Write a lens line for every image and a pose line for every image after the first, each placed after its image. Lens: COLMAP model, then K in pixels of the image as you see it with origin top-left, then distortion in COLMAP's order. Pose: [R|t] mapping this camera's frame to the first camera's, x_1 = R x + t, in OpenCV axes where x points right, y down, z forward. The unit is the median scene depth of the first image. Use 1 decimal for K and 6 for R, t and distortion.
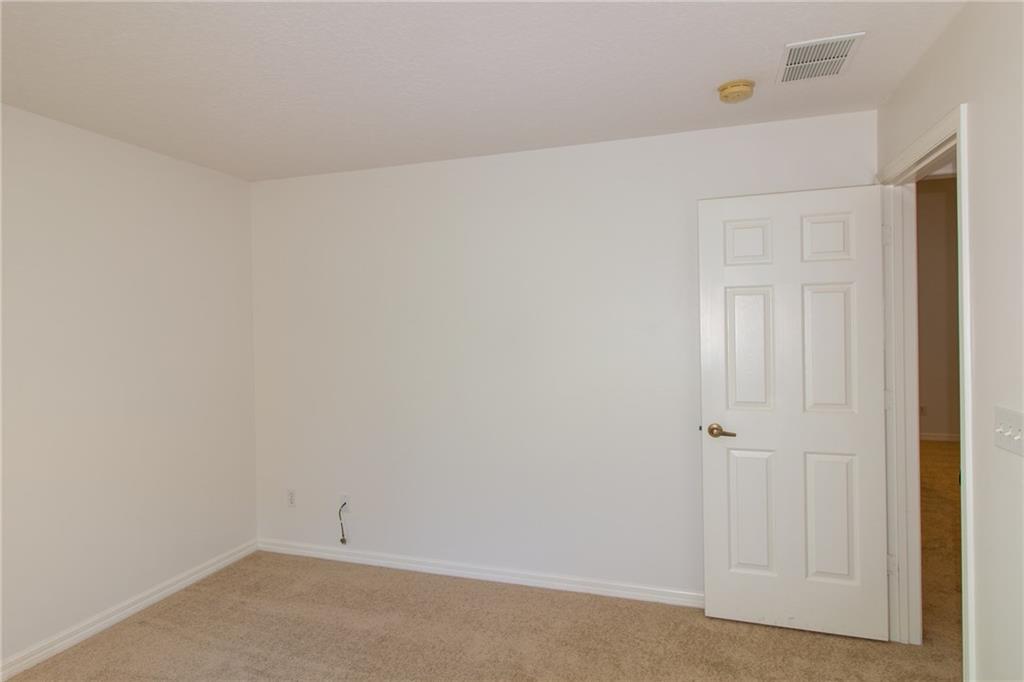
lens RADIAL K [[548.3, 0, 512.8], [0, 548.3, 343.7], [0, 0, 1]] dist [0.005059, -0.001546]
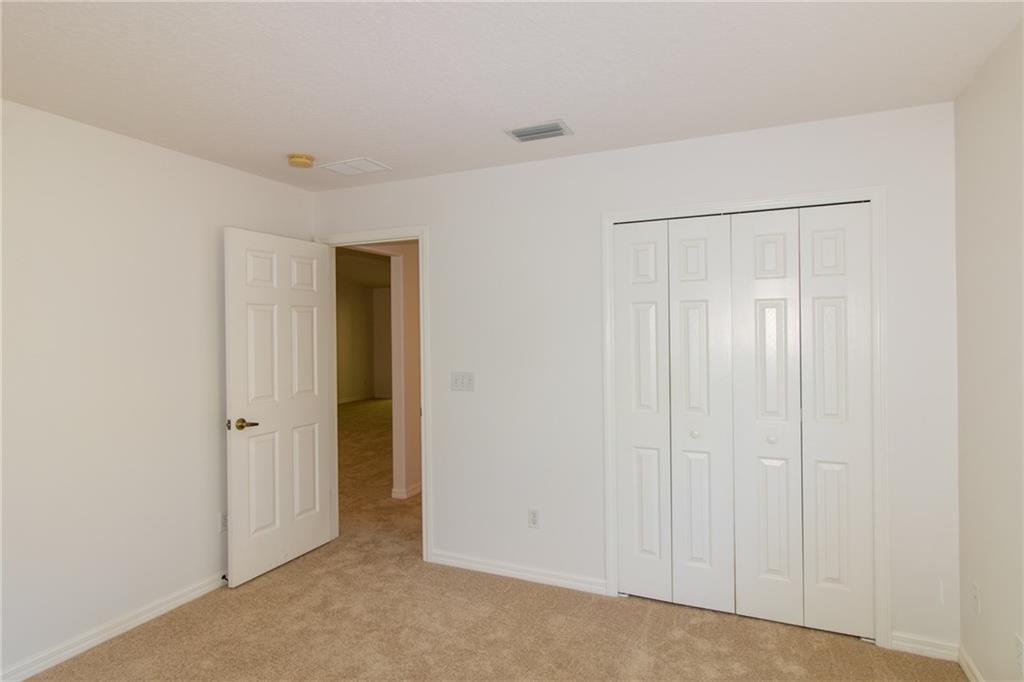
lens RADIAL K [[548.3, 0, 510.5], [0, 548.3, 347.1], [0, 0, 1]] dist [0.005059, -0.001546]
pose [[0.137065, -0.015458, 0.990441, -0.728961], [0.036445, 0.999280, 0.010553, 0.001637], [-0.989891, 0.034650, 0.137530, 0.259890]]
